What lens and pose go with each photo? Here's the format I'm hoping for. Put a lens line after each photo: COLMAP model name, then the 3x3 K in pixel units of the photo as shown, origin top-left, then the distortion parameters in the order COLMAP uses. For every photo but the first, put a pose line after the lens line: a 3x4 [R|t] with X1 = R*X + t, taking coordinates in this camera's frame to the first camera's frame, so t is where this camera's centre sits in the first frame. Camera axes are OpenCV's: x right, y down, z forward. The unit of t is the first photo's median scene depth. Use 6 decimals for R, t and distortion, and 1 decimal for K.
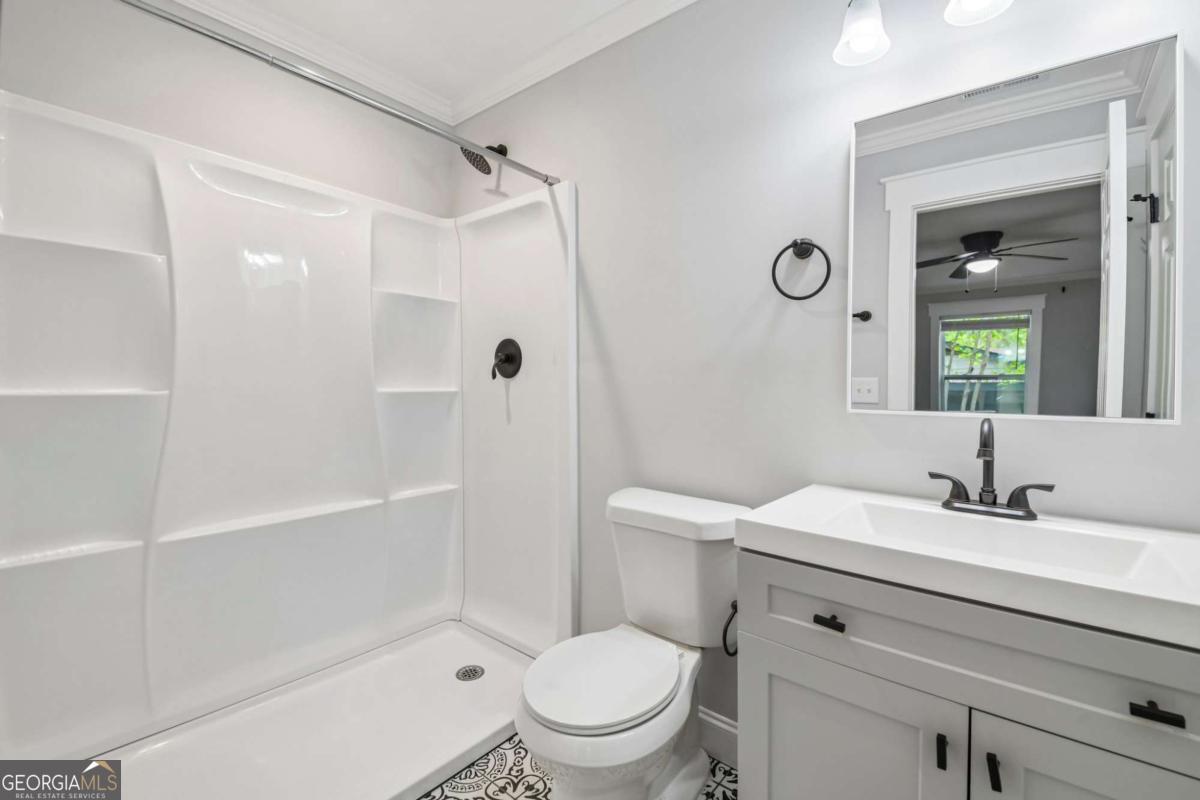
lens RADIAL K [[518.0, 0, 600.0], [0, 518.0, 400.0], [0, 0, 1]] dist [-0.056860, -0.000604]
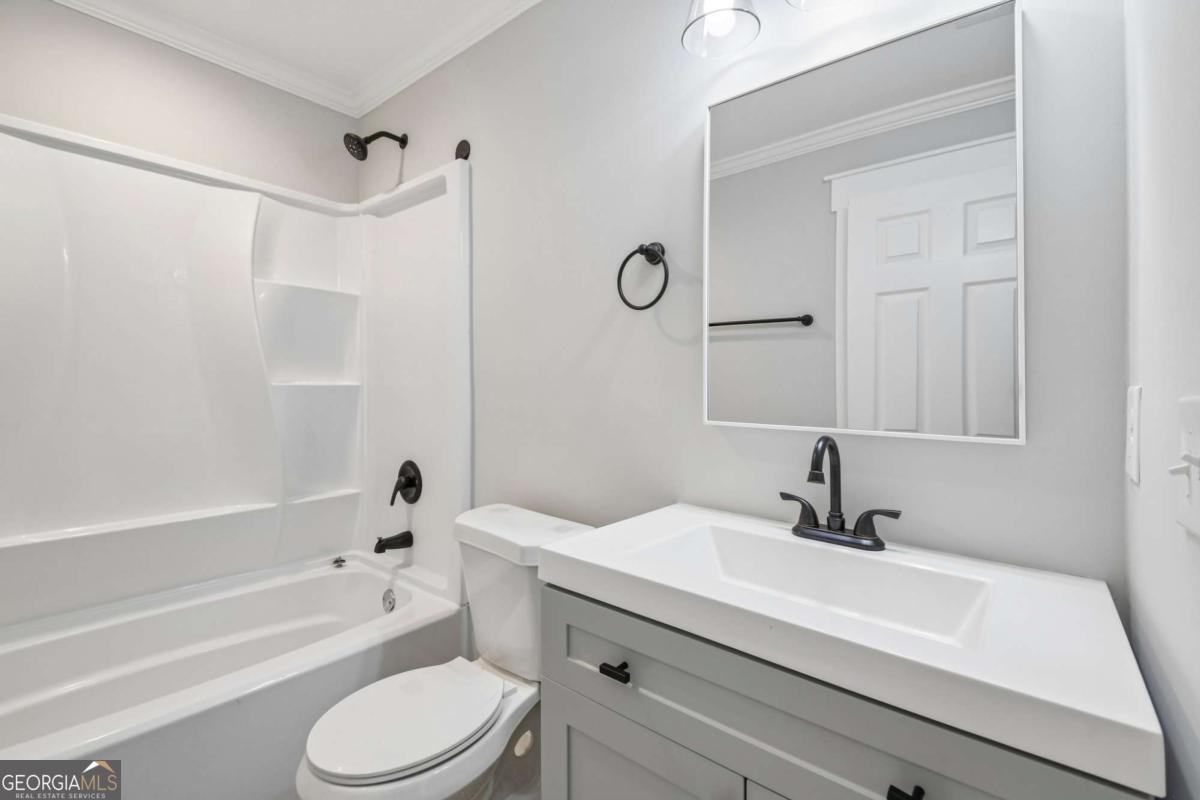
lens RADIAL K [[528.0, 0, 603.4], [0, 528.0, 378.9], [0, 0, 1]] dist [-0.050846, -0.000010]
pose [[0.997624, 0.012549, 0.067747, 0.261994], [-0.011143, 0.999716, -0.021083, -0.047766], [-0.067993, 0.020278, 0.997480, 0.045561]]
